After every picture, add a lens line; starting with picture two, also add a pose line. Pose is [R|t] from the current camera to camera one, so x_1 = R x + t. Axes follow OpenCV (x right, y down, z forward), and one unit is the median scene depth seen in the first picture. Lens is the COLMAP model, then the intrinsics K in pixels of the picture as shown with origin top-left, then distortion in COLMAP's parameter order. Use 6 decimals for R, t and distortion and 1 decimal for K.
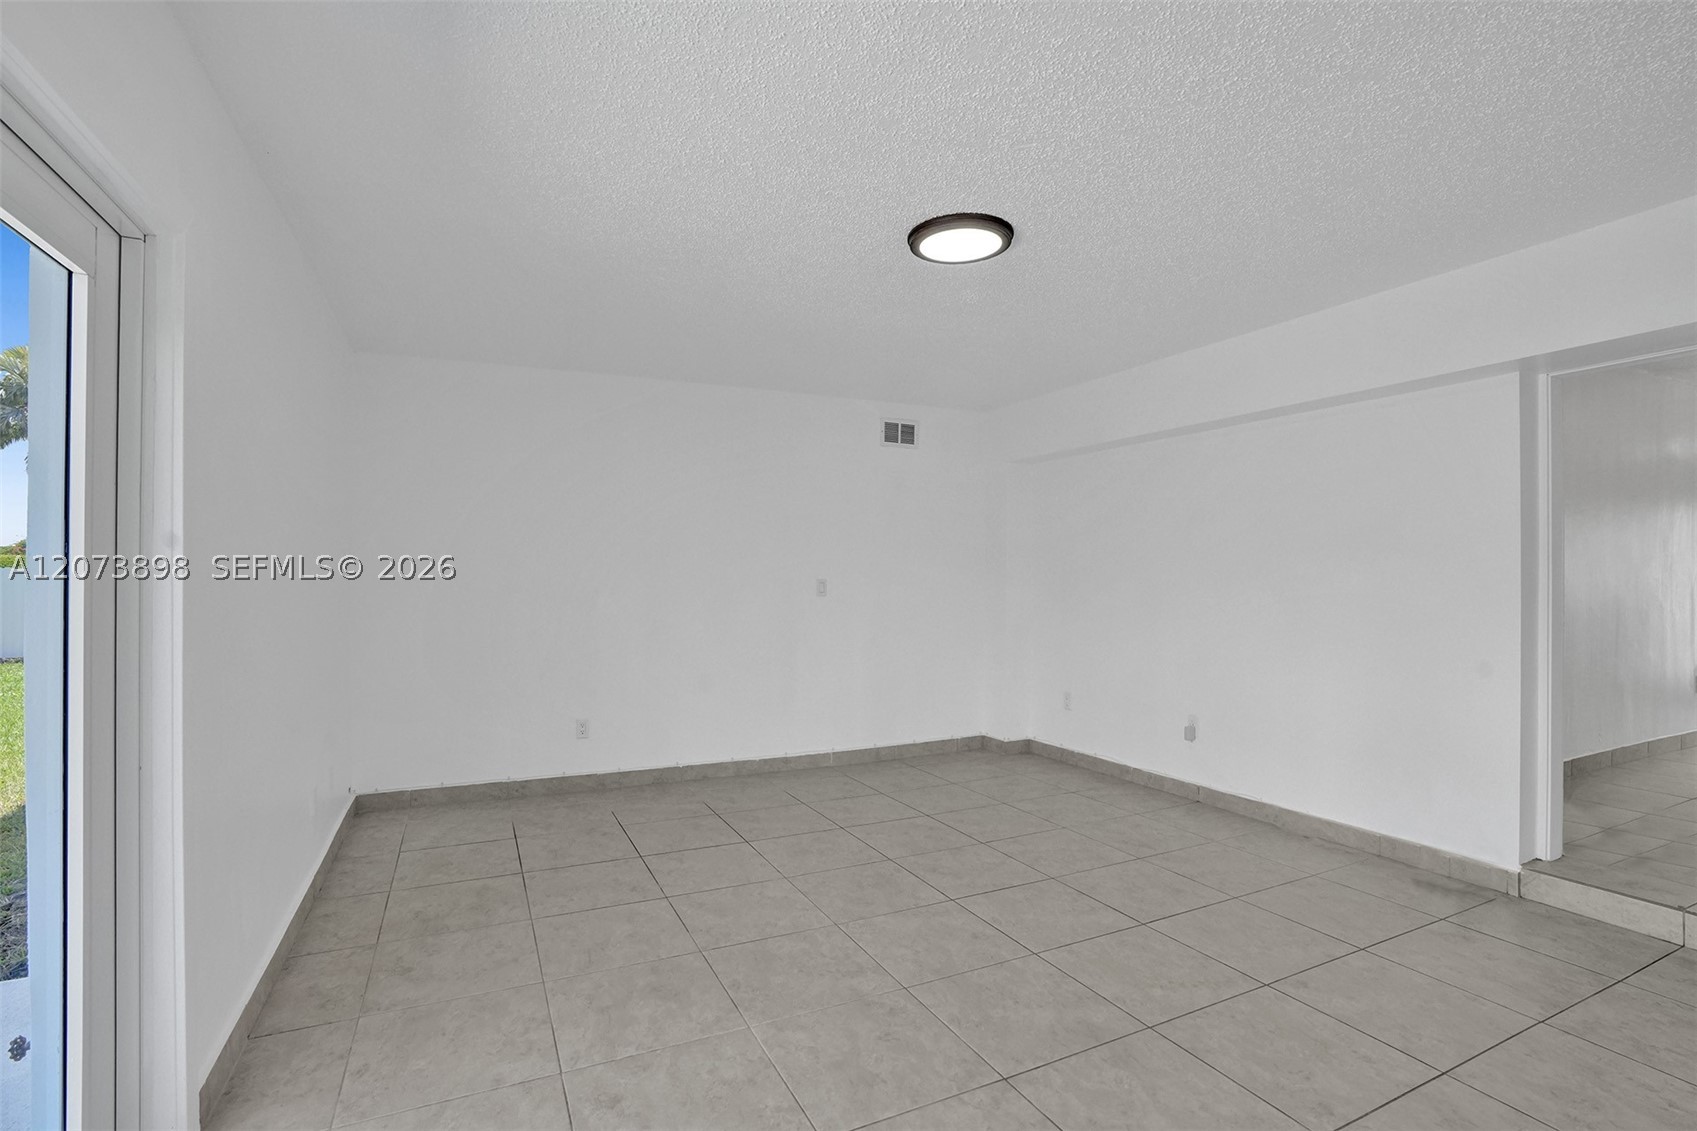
lens RADIAL K [[799.5, 0, 869.0], [0, 799.5, 569.0], [0, 0, 1]] dist [-0.068230, 0.029165]
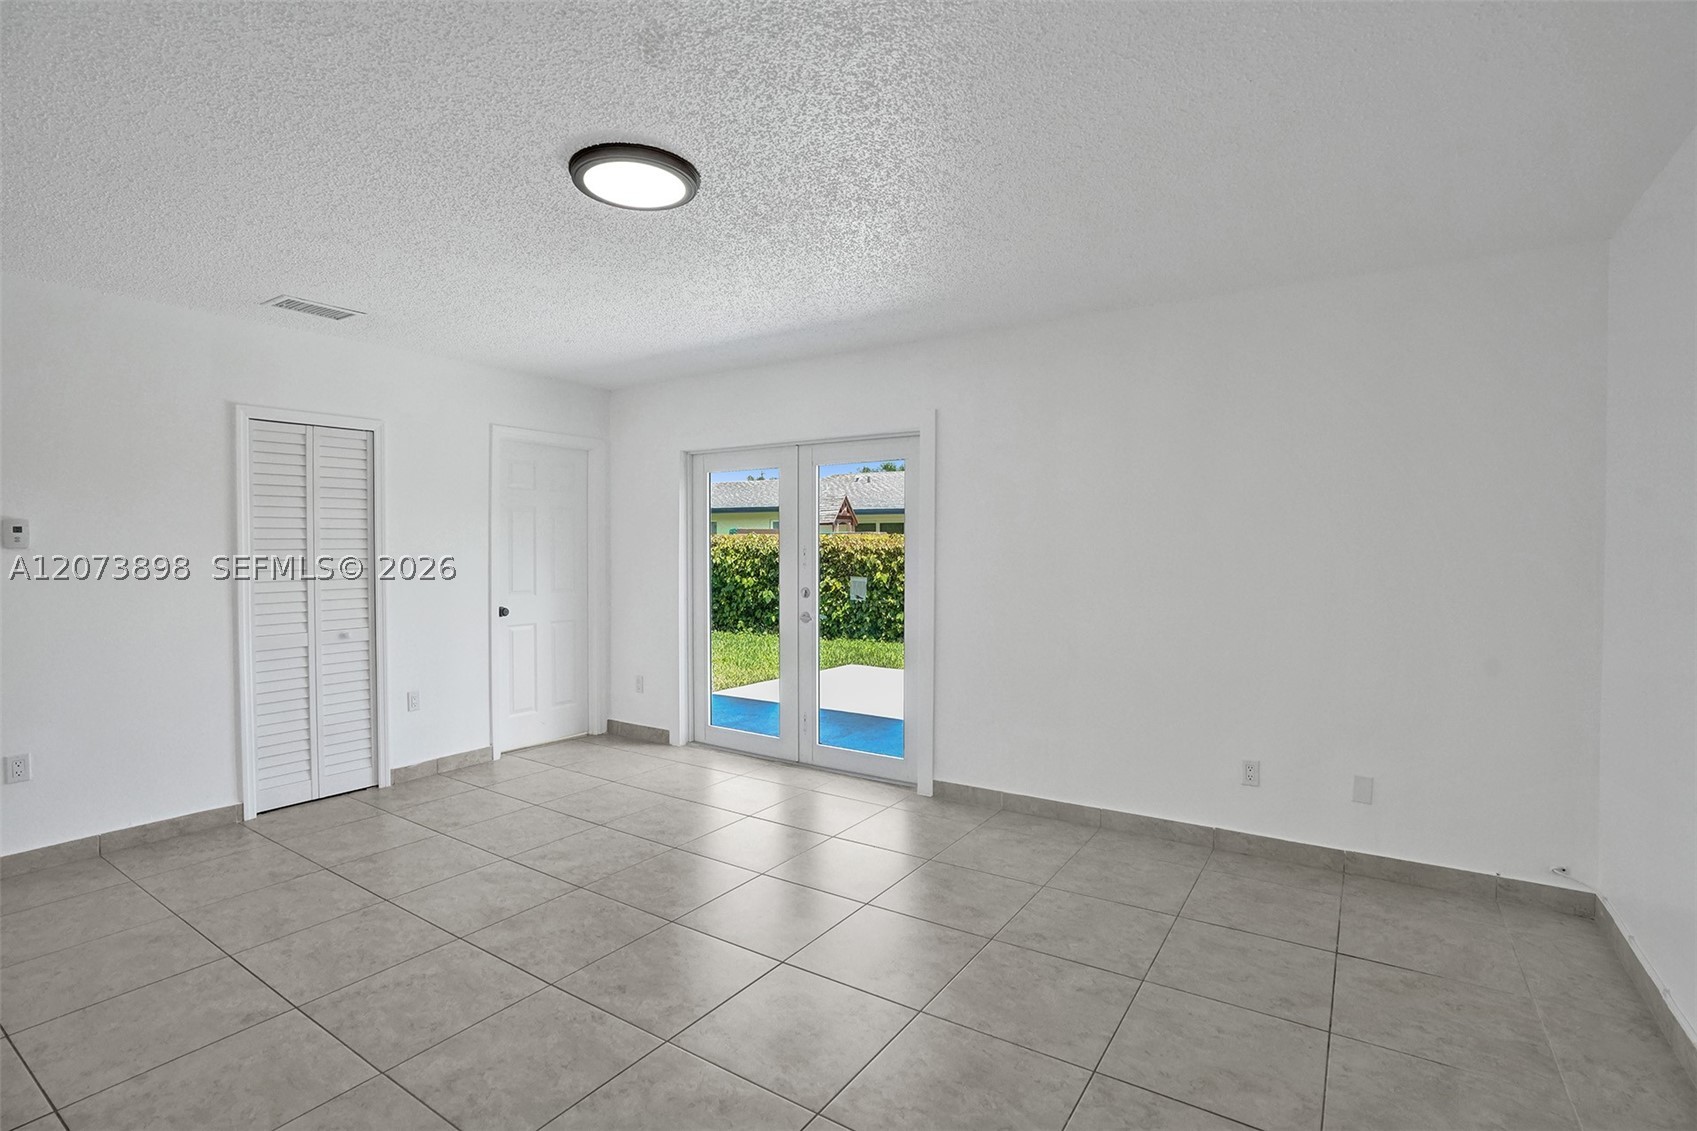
lens RADIAL K [[799.5, 0, 869.0], [0, 799.5, 569.0], [0, 0, 1]] dist [-0.068230, 0.029165]
pose [[-0.863519, 0.015983, -0.504063, 0.262056], [0.006858, 0.999777, 0.019954, -0.008867], [0.504270, 0.013774, -0.863436, 1.508698]]
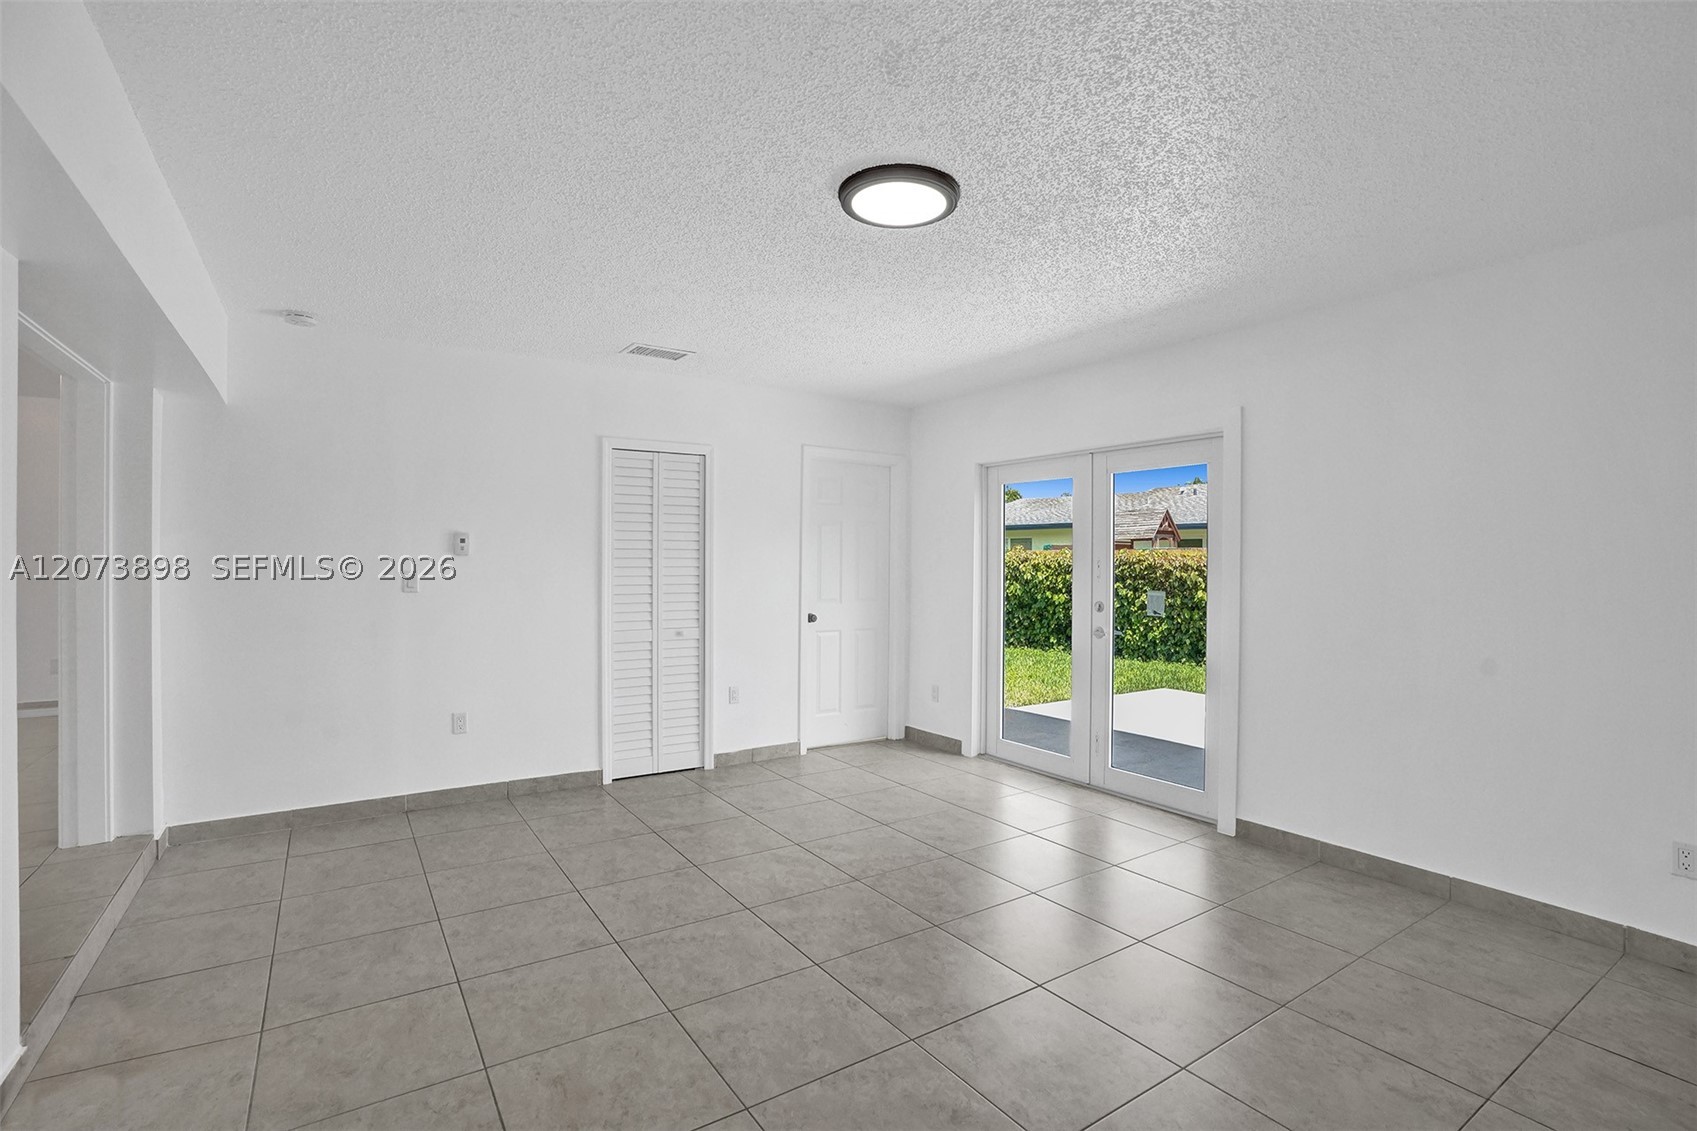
lens RADIAL K [[805.9, 0, 867.3], [0, 805.9, 572.2], [0, 0, 1]] dist [-0.069858, 0.032216]
pose [[-0.991430, -0.002608, -0.130610, 0.213710], [-0.002748, 0.999996, 0.000887, 0.001185], [0.130607, 0.001239, -0.991433, 1.521414]]
